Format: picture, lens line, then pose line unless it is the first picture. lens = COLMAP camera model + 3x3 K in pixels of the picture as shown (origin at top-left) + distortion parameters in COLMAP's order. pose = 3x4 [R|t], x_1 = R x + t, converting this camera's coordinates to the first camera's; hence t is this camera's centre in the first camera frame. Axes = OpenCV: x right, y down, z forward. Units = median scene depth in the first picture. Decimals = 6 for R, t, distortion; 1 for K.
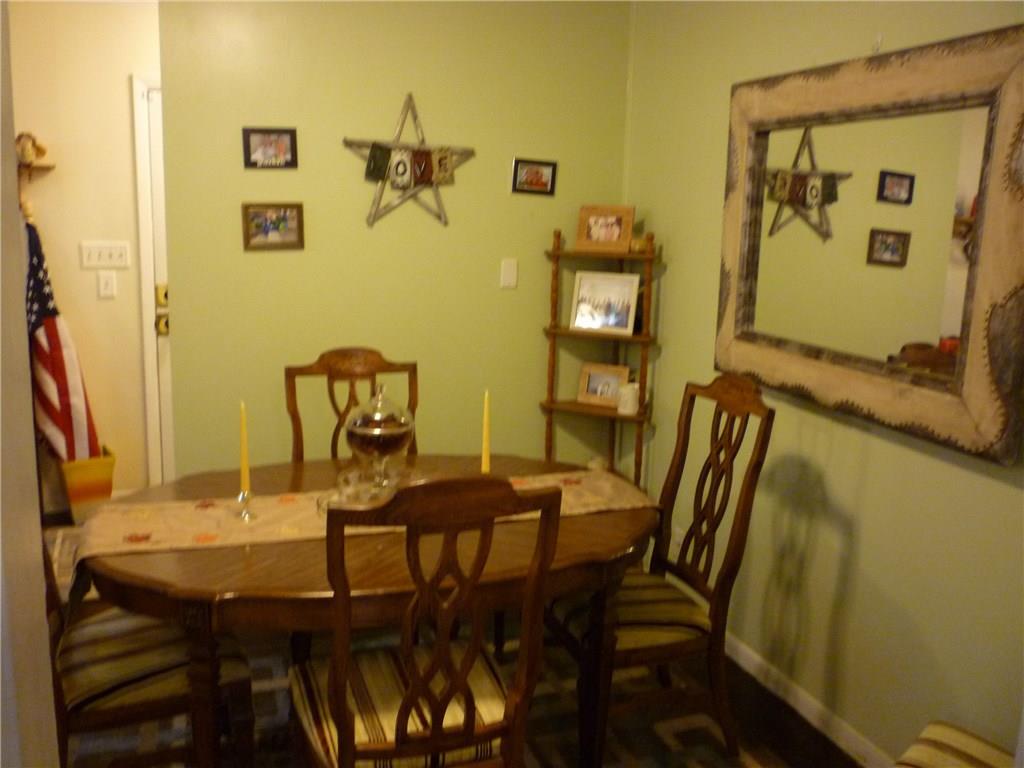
lens RADIAL K [[887.6, 0, 512.6], [0, 887.6, 379.2], [0, 0, 1]] dist [-0.046887, 0.022140]
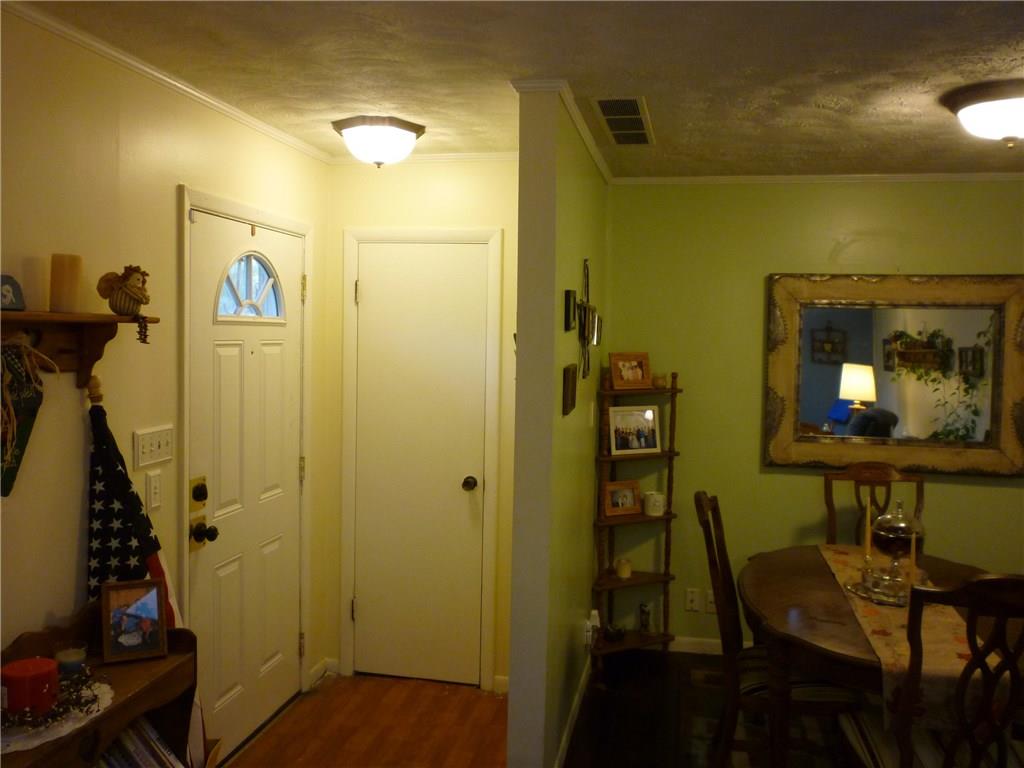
lens RADIAL K [[887.6, 0, 508.2], [0, 887.6, 383.9], [0, 0, 1]] dist [-0.046887, 0.022140]
pose [[0.530494, -0.069500, 0.844835, -1.585469], [0.156675, 0.987501, -0.017143, -0.240929], [-0.833084, 0.141459, 0.534752, 0.739451]]
